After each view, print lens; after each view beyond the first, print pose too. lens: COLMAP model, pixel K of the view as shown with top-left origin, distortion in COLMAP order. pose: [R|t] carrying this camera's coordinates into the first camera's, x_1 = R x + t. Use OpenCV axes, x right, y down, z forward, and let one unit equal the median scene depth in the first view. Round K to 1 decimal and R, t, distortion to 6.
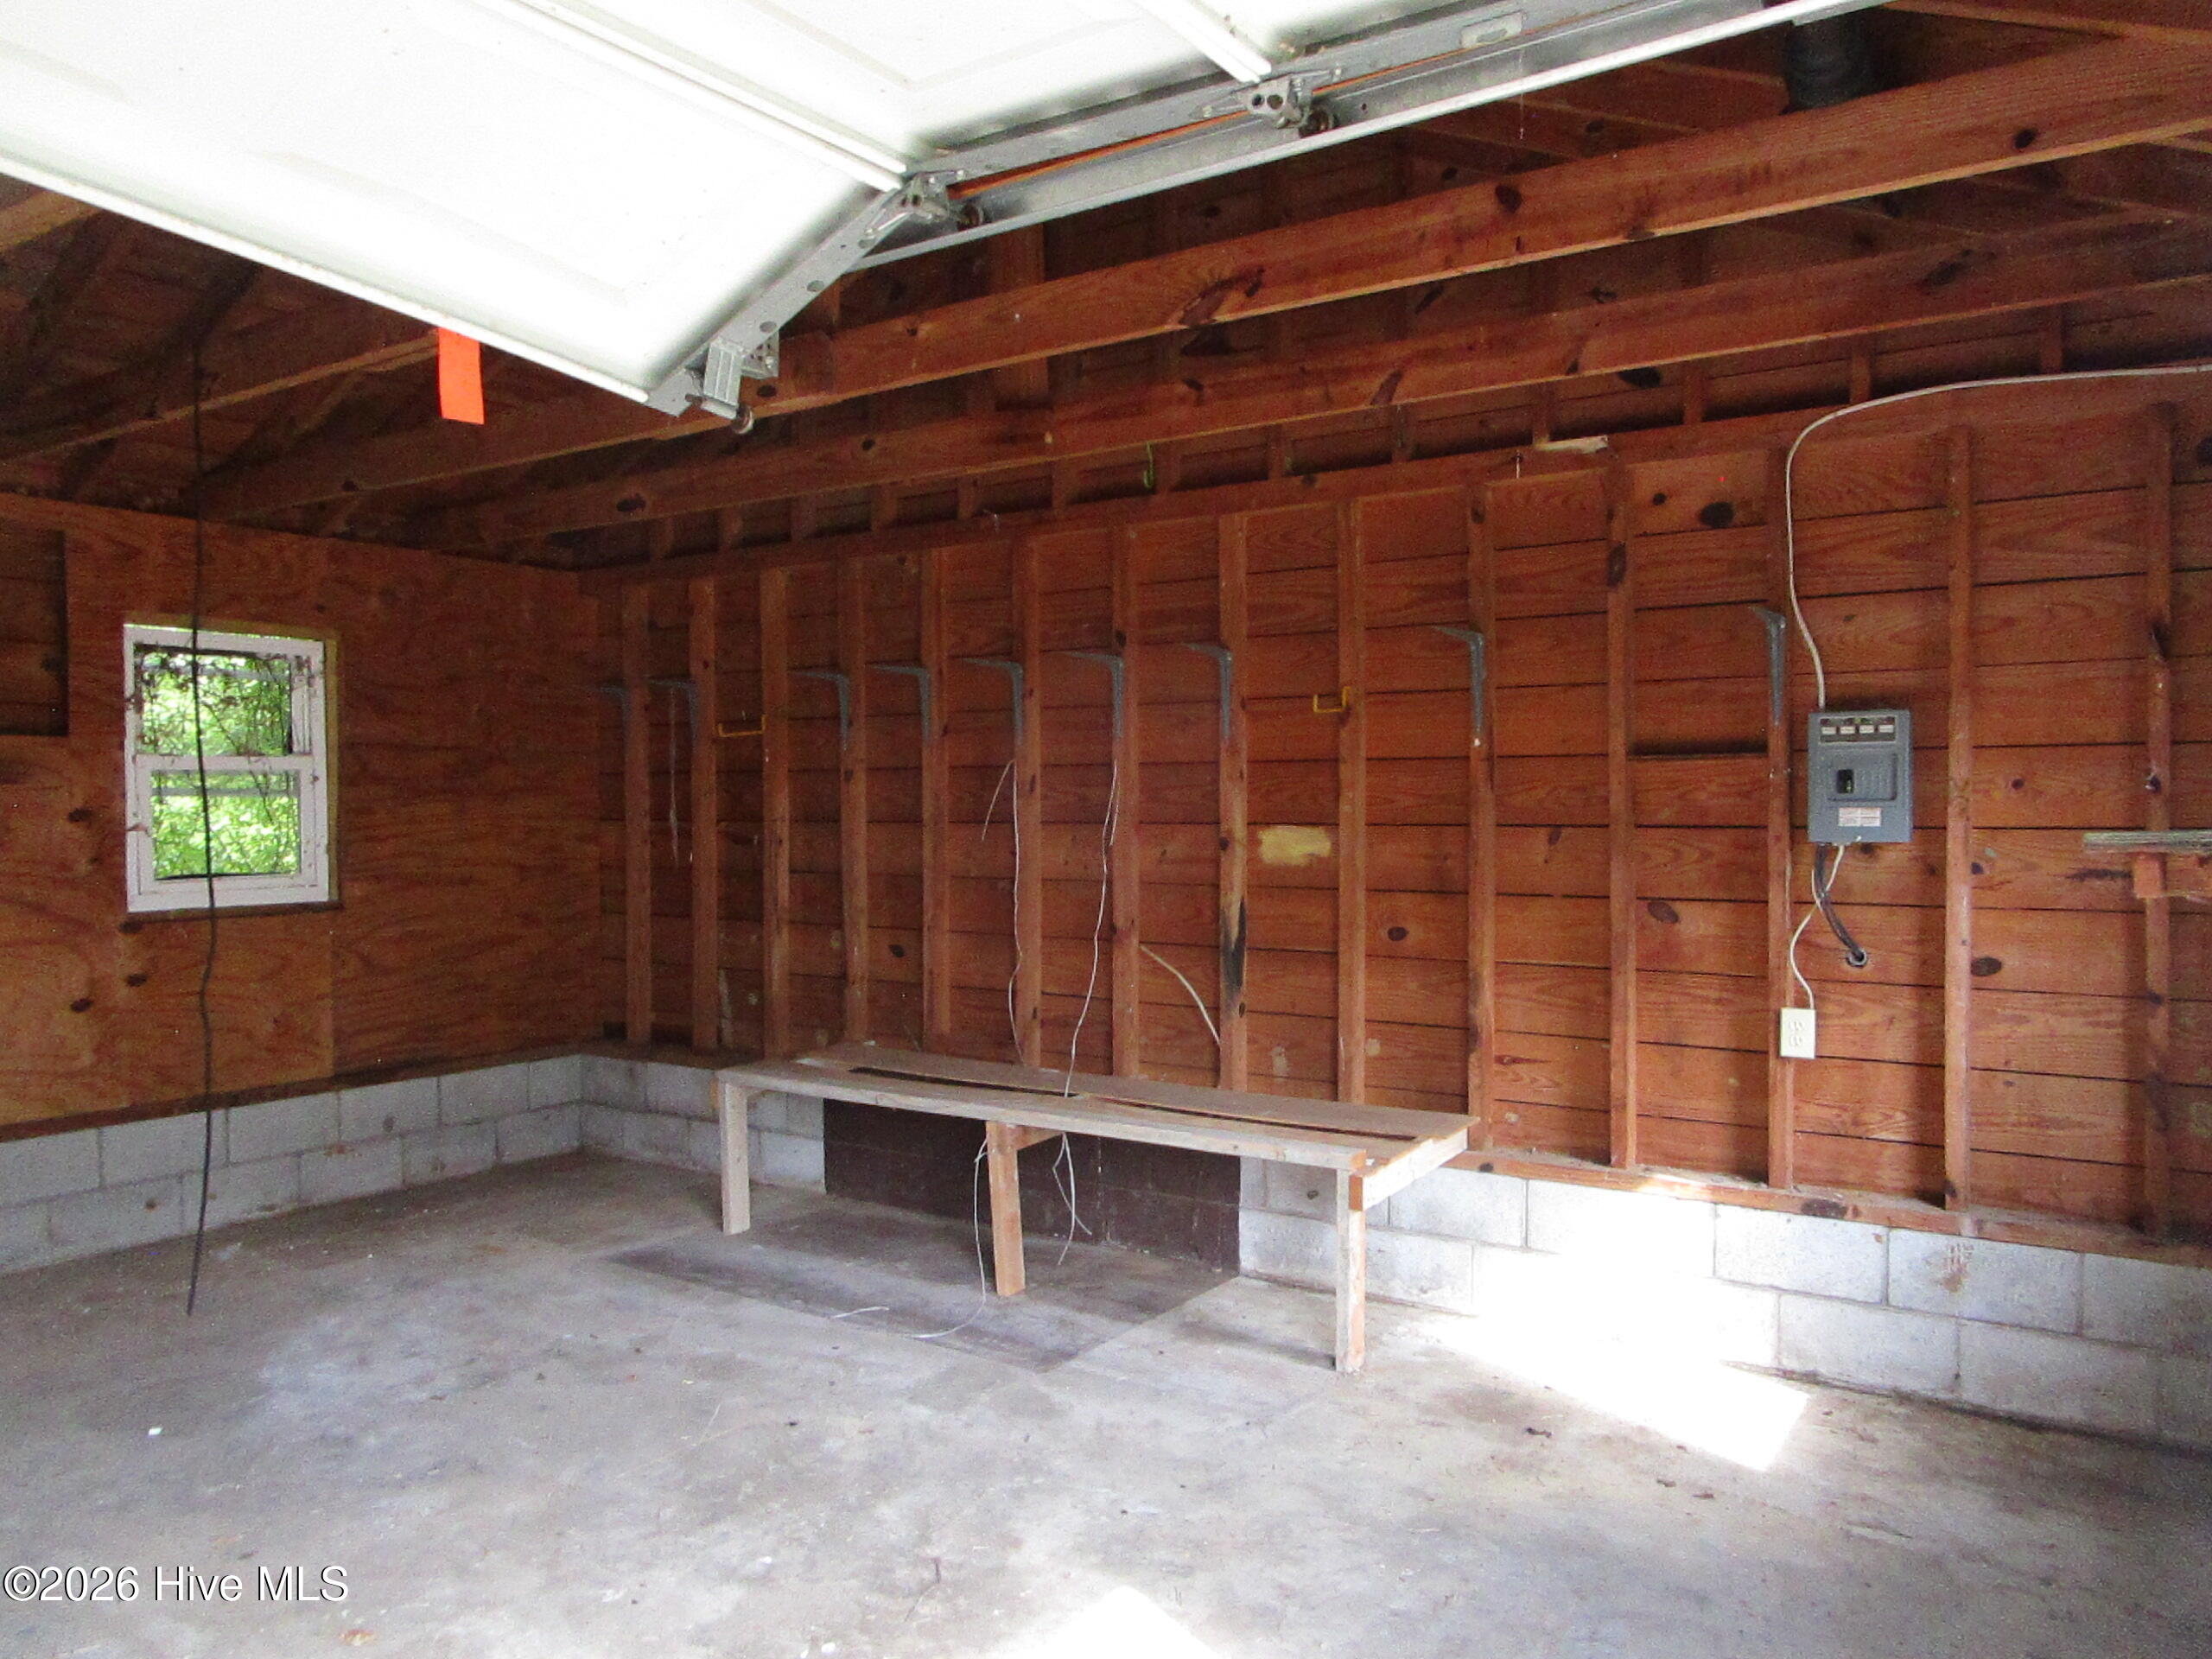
lens RADIAL K [[1580.8, 0, 1103.2], [0, 1580.8, 831.8], [0, 0, 1]] dist [-0.026224, 0.016618]
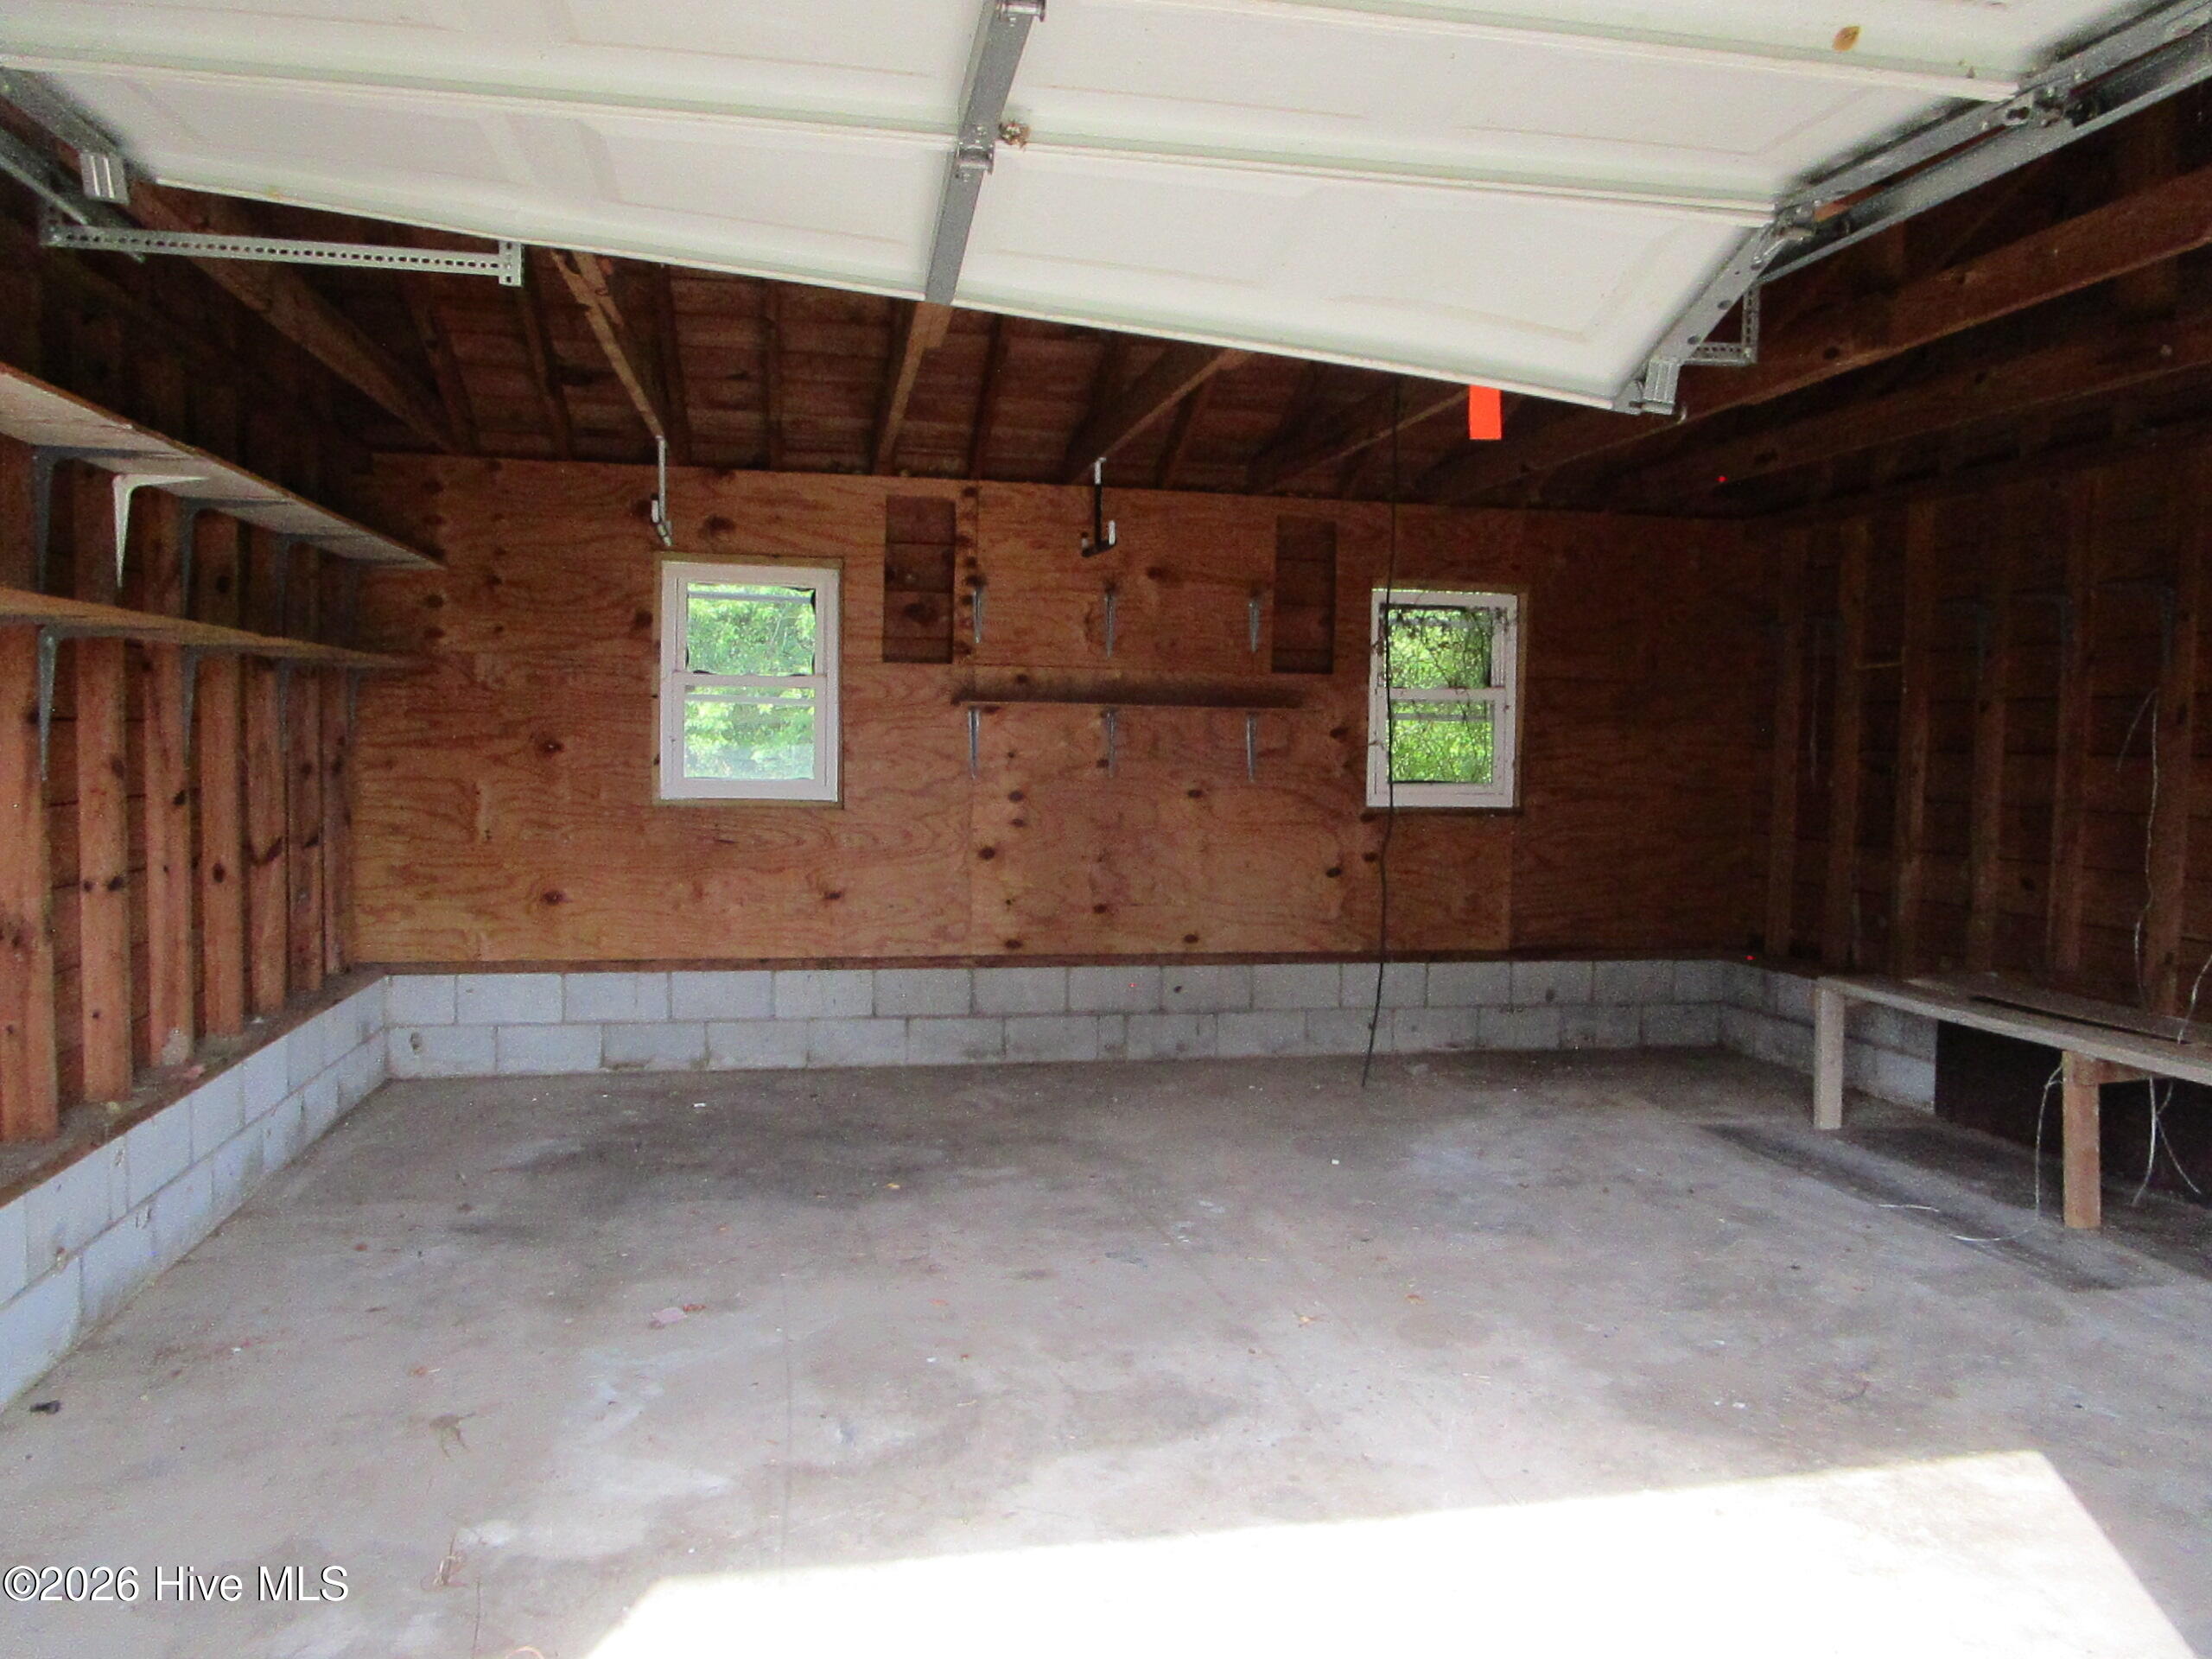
lens RADIAL K [[1580.8, 0, 1108.4], [0, 1580.8, 822.3], [0, 0, 1]] dist [-0.026224, 0.016618]
pose [[0.714805, 0.052731, -0.697333, 0.165515], [-0.031755, 0.998572, 0.042960, 0.015120], [0.698603, -0.008564, 0.715459, -0.118652]]
